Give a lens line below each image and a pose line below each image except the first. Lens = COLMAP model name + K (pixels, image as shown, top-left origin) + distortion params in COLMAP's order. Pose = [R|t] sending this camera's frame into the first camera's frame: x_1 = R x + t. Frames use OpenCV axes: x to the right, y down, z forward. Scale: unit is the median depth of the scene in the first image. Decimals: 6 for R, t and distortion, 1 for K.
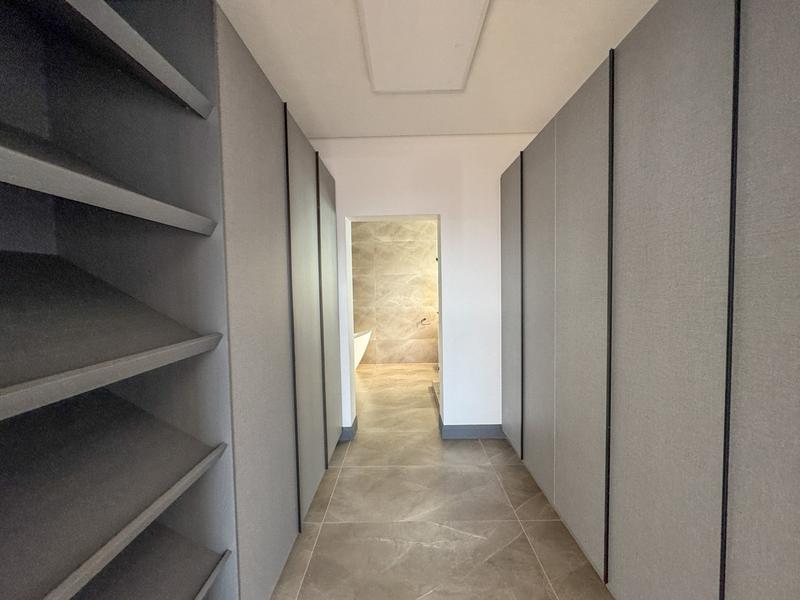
lens RADIAL K [[318.9, 0, 400.0], [0, 318.9, 301.3], [0, 0, 1]] dist [0.000928, -0.000270]
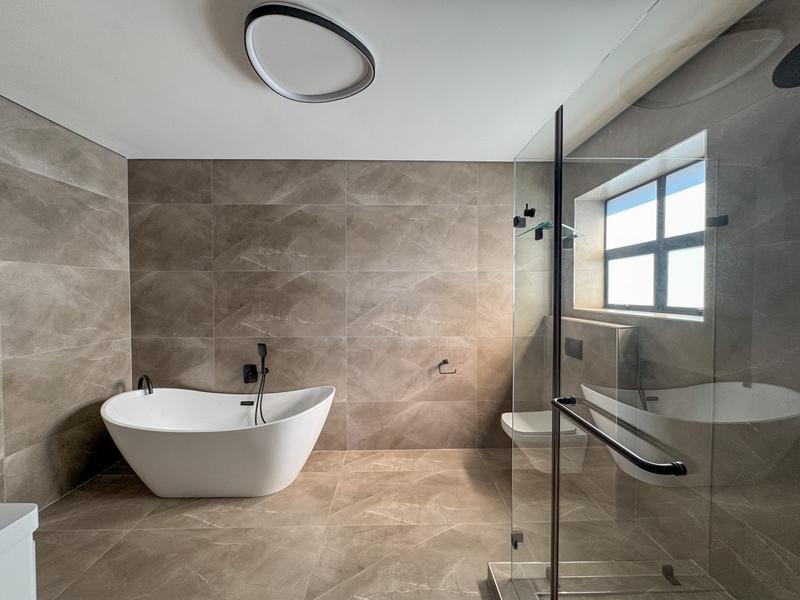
lens RADIAL K [[318.9, 0, 400.8], [0, 318.9, 298.0], [0, 0, 1]] dist [0.000928, -0.000270]
pose [[0.999326, 0.016141, 0.032980, -0.010823], [-0.015351, 0.999592, -0.024098, -0.030387], [-0.033356, 0.023575, 0.999165, 0.499099]]
